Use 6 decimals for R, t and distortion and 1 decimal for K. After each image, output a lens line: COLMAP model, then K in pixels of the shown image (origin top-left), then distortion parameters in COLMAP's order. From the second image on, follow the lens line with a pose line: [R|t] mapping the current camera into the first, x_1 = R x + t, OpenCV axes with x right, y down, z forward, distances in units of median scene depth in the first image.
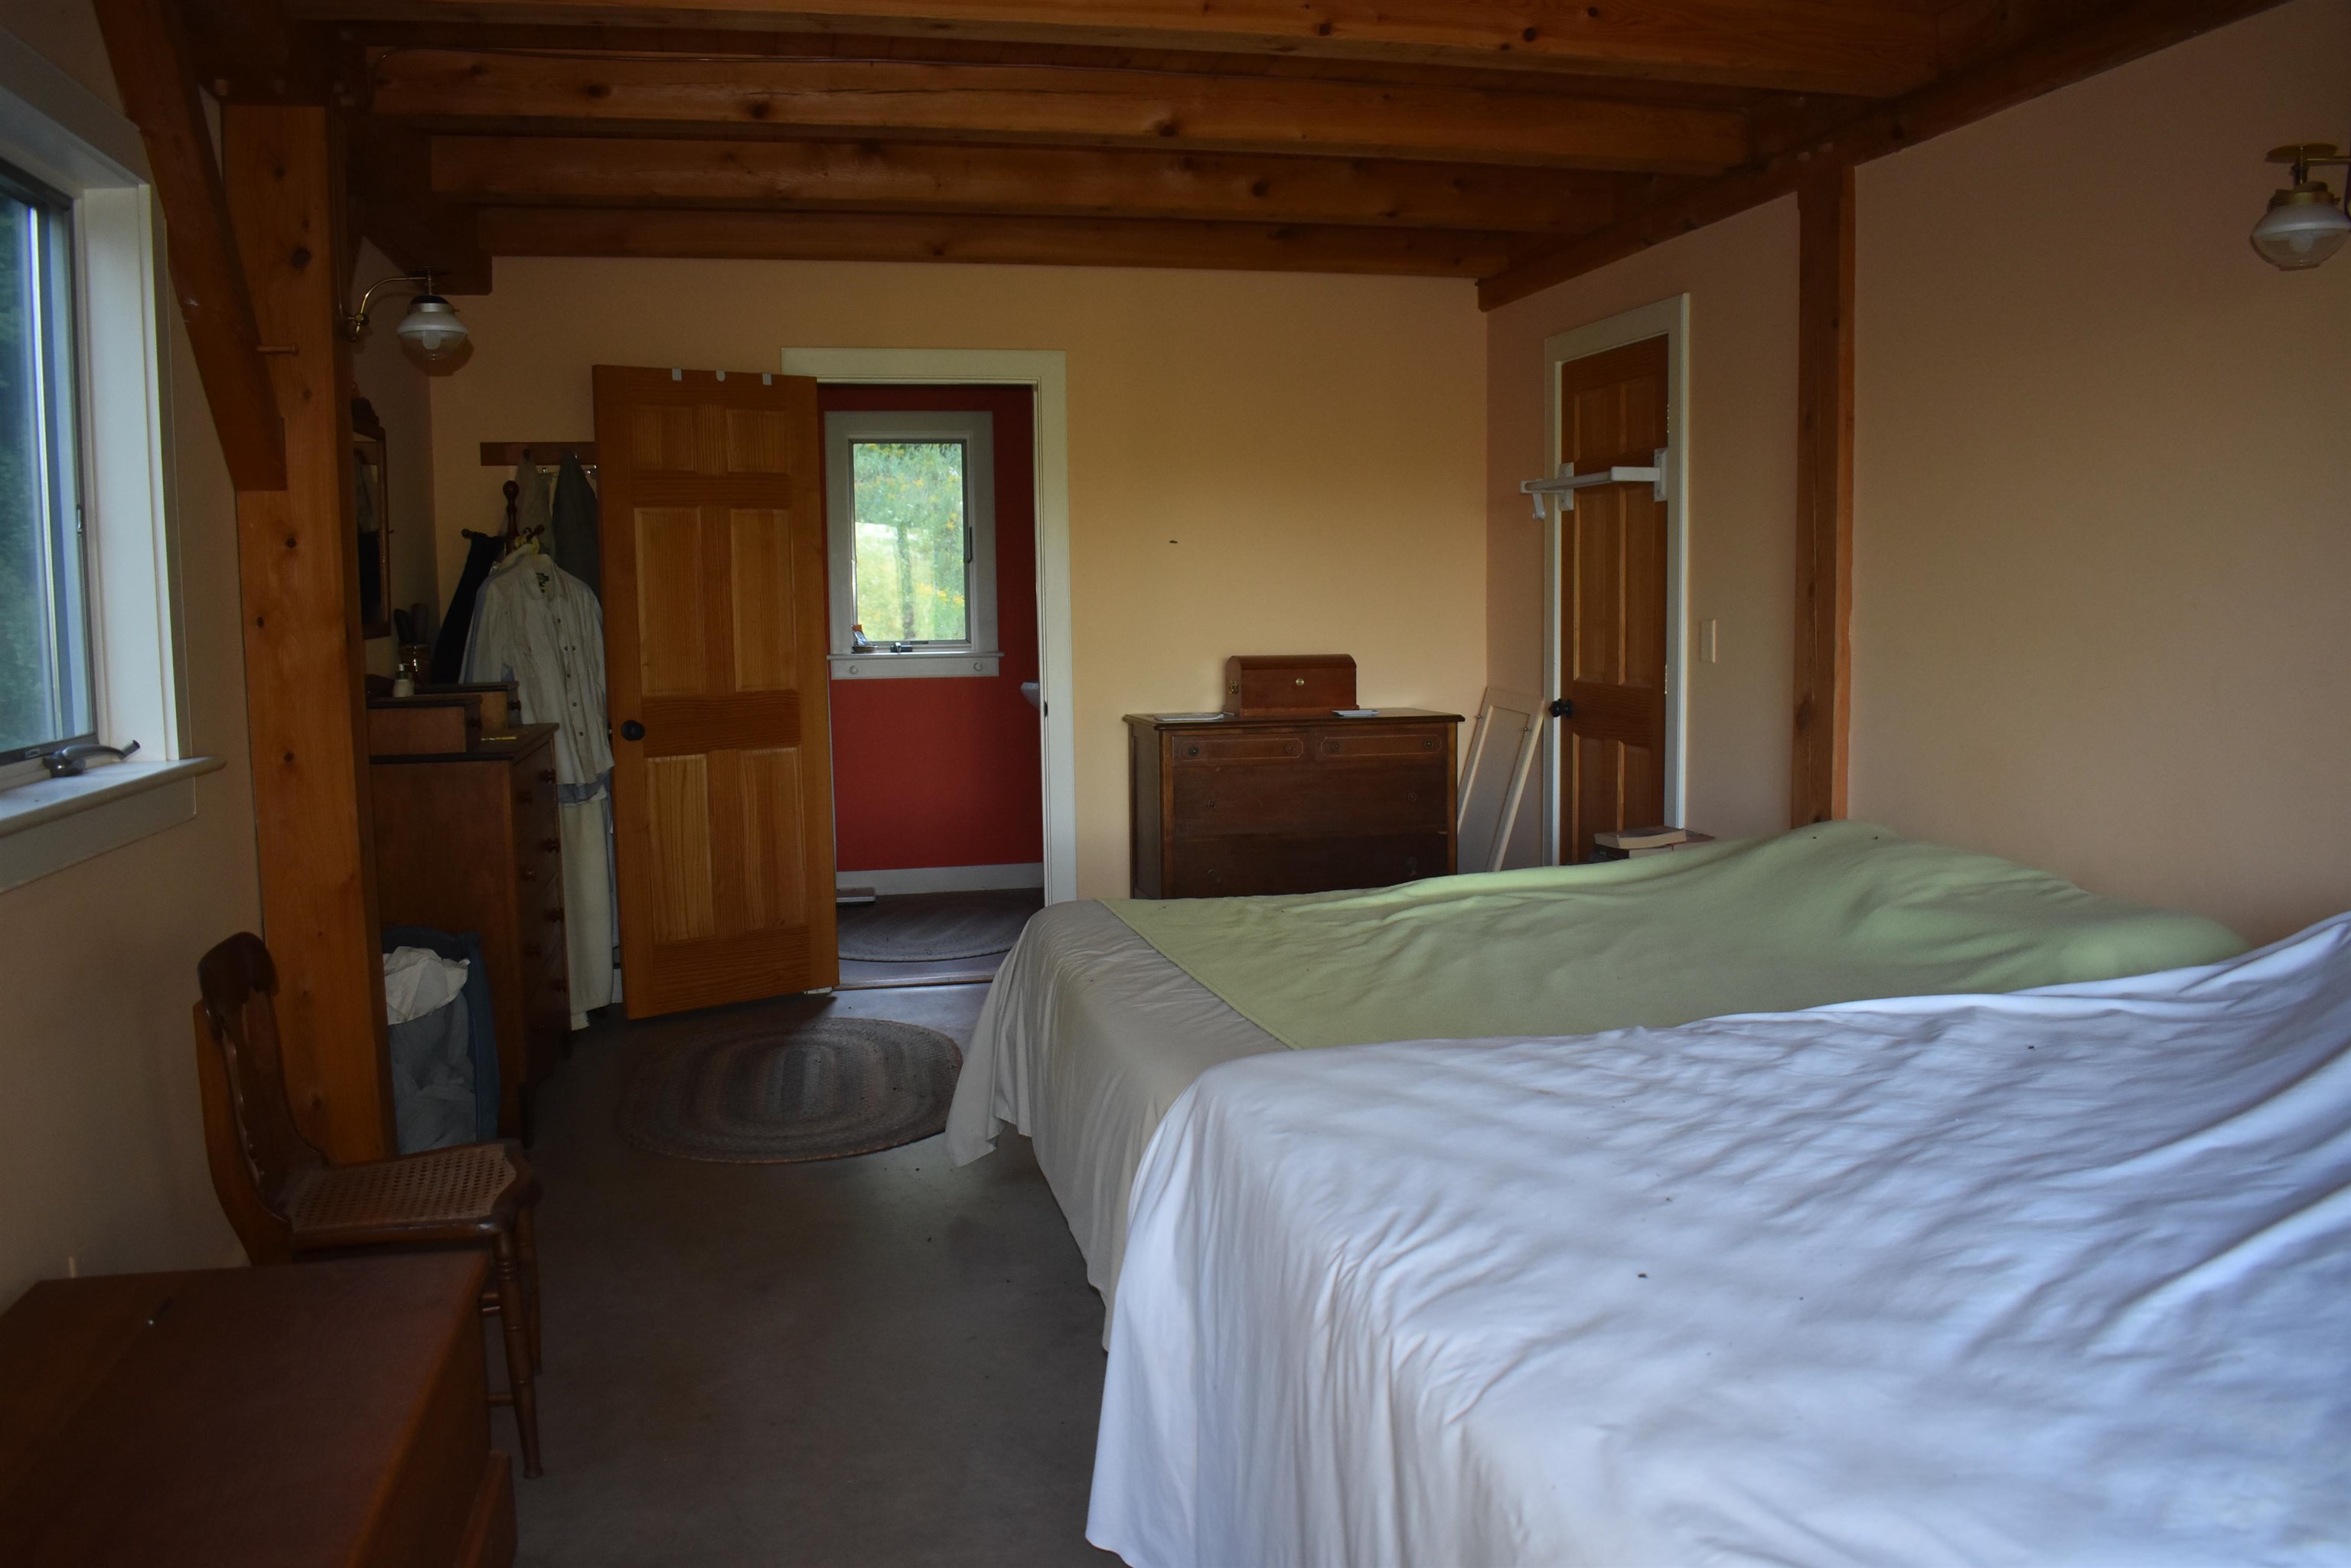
lens RADIAL K [[1859.9, 0, 1175.5], [0, 1859.9, 784.0], [0, 0, 1]] dist [-0.077230, 0.008645]
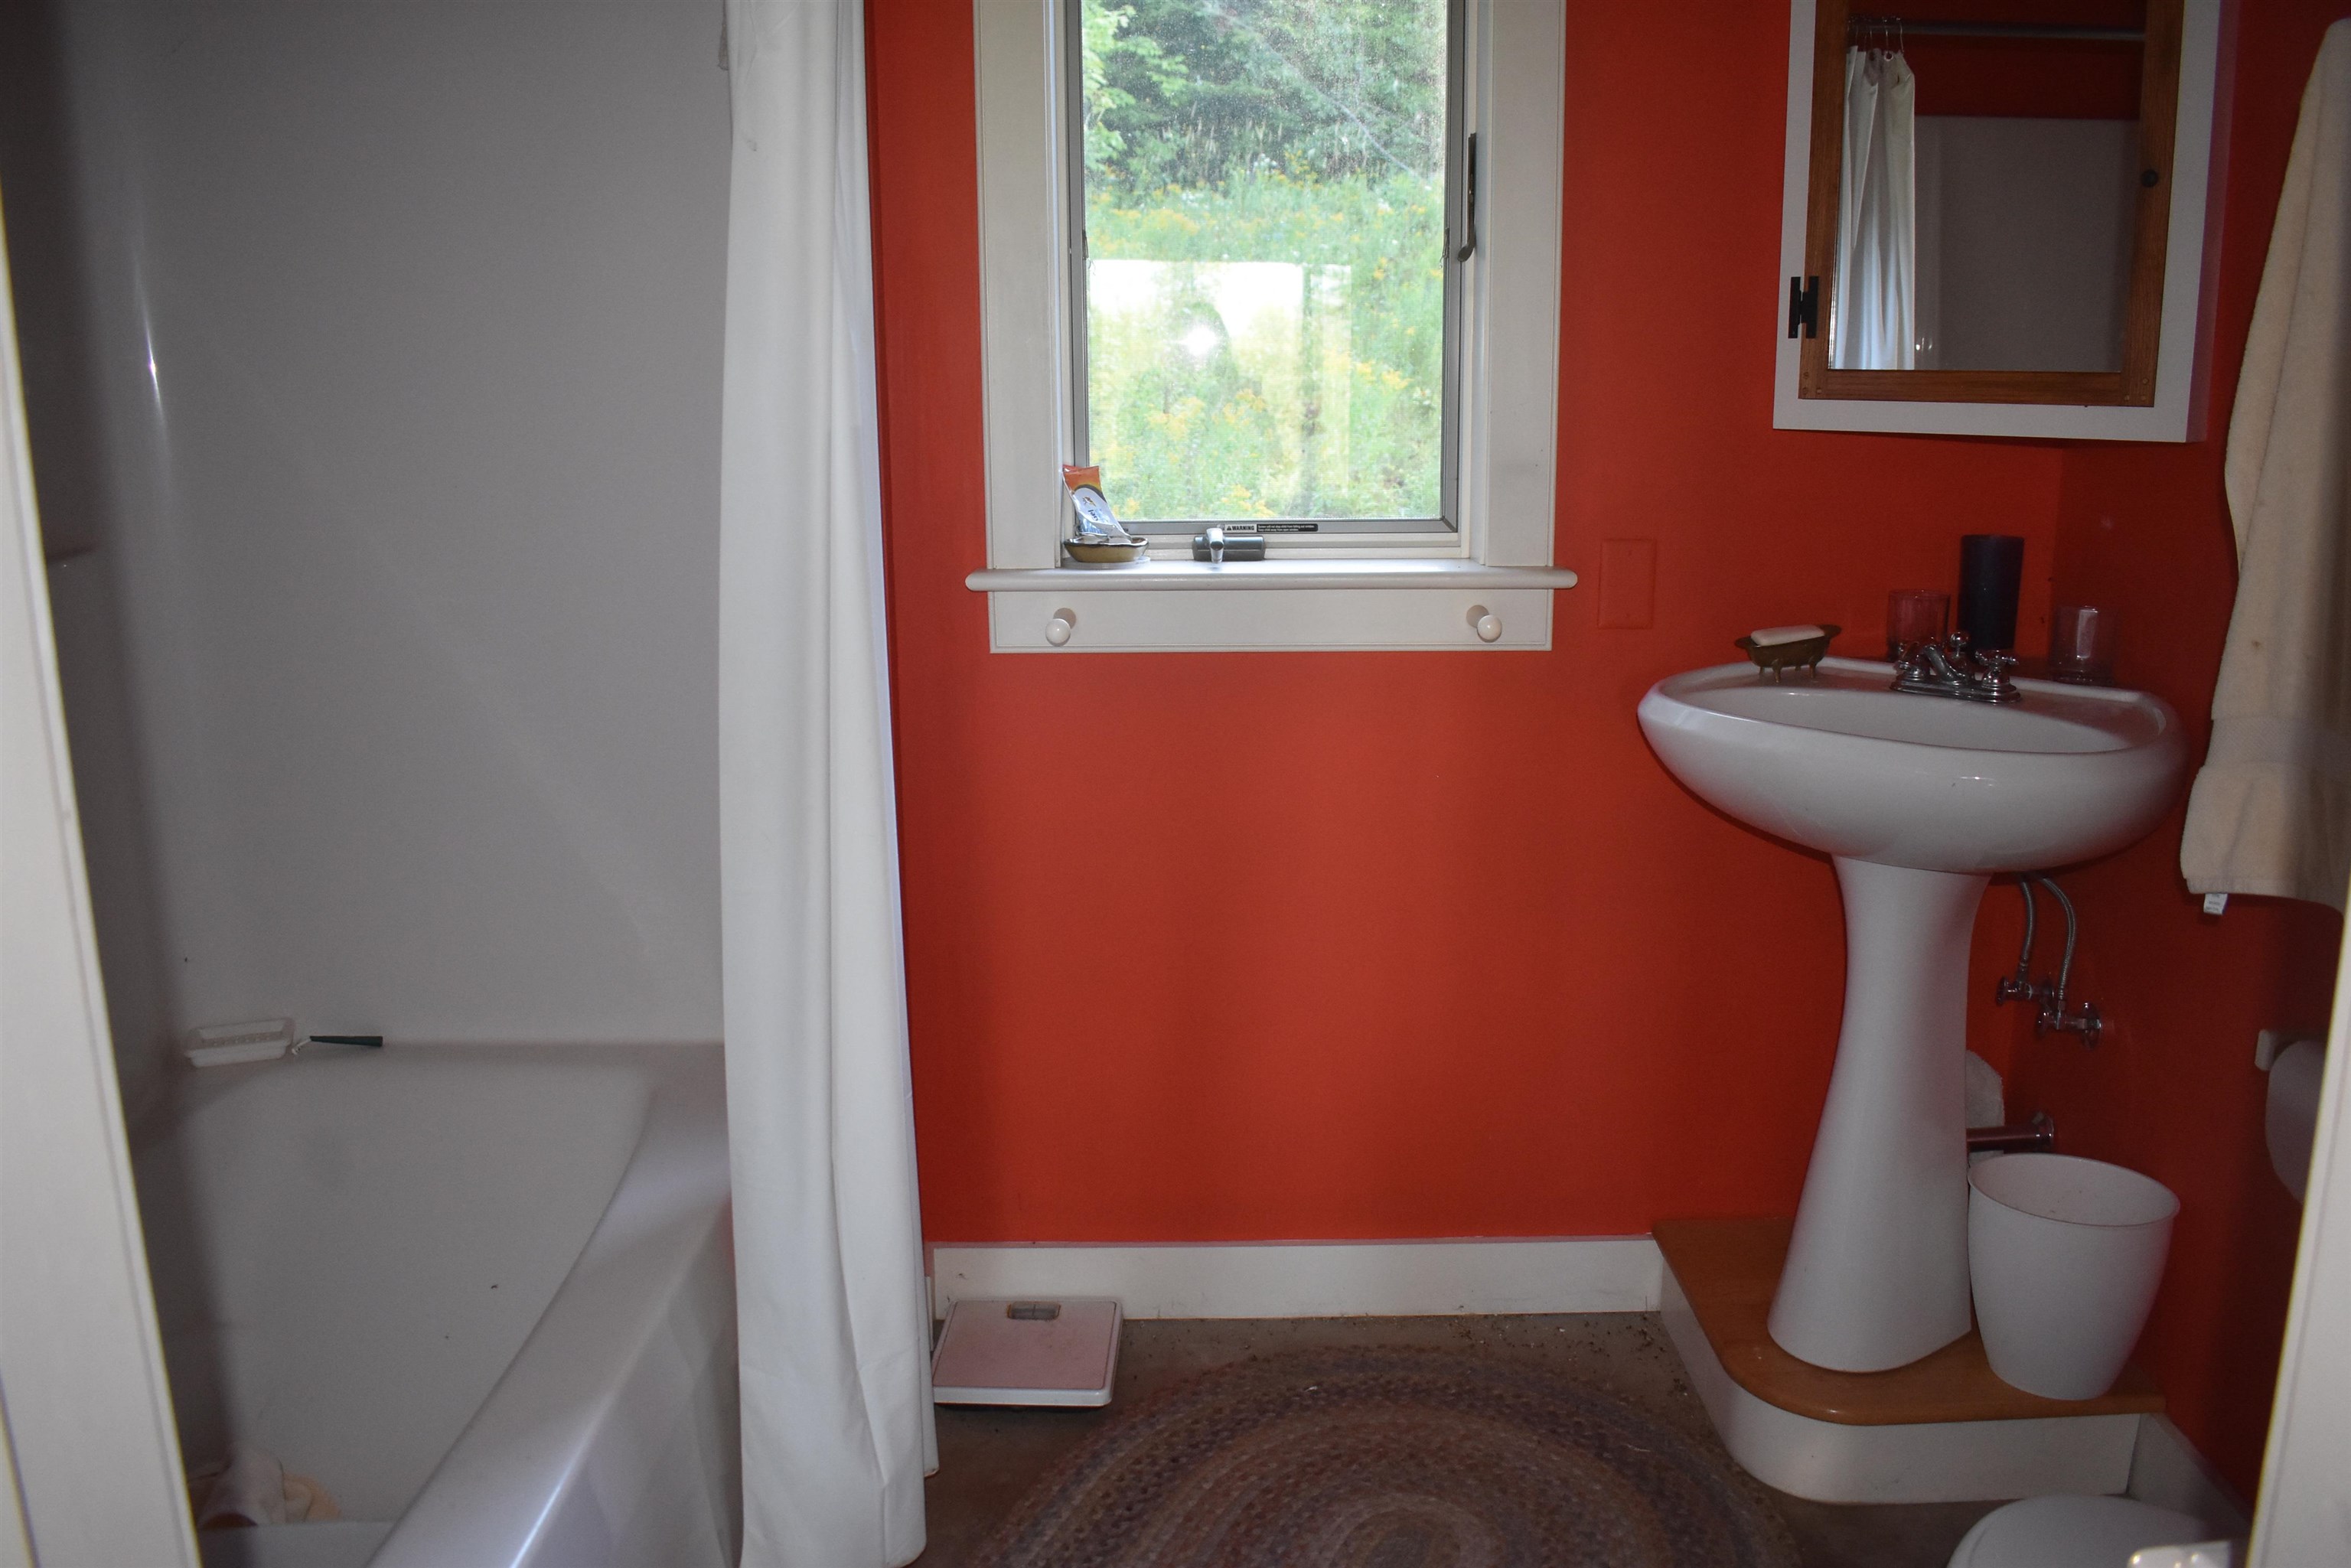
lens RADIAL K [[1859.9, 0, 1175.5], [0, 1859.9, 784.0], [0, 0, 1]] dist [-0.077230, 0.008645]
pose [[0.975247, 0.053188, -0.214625, -0.089488], [-0.027511, 0.992284, 0.120896, -0.071255], [0.219399, -0.111999, 0.969185, 0.701833]]
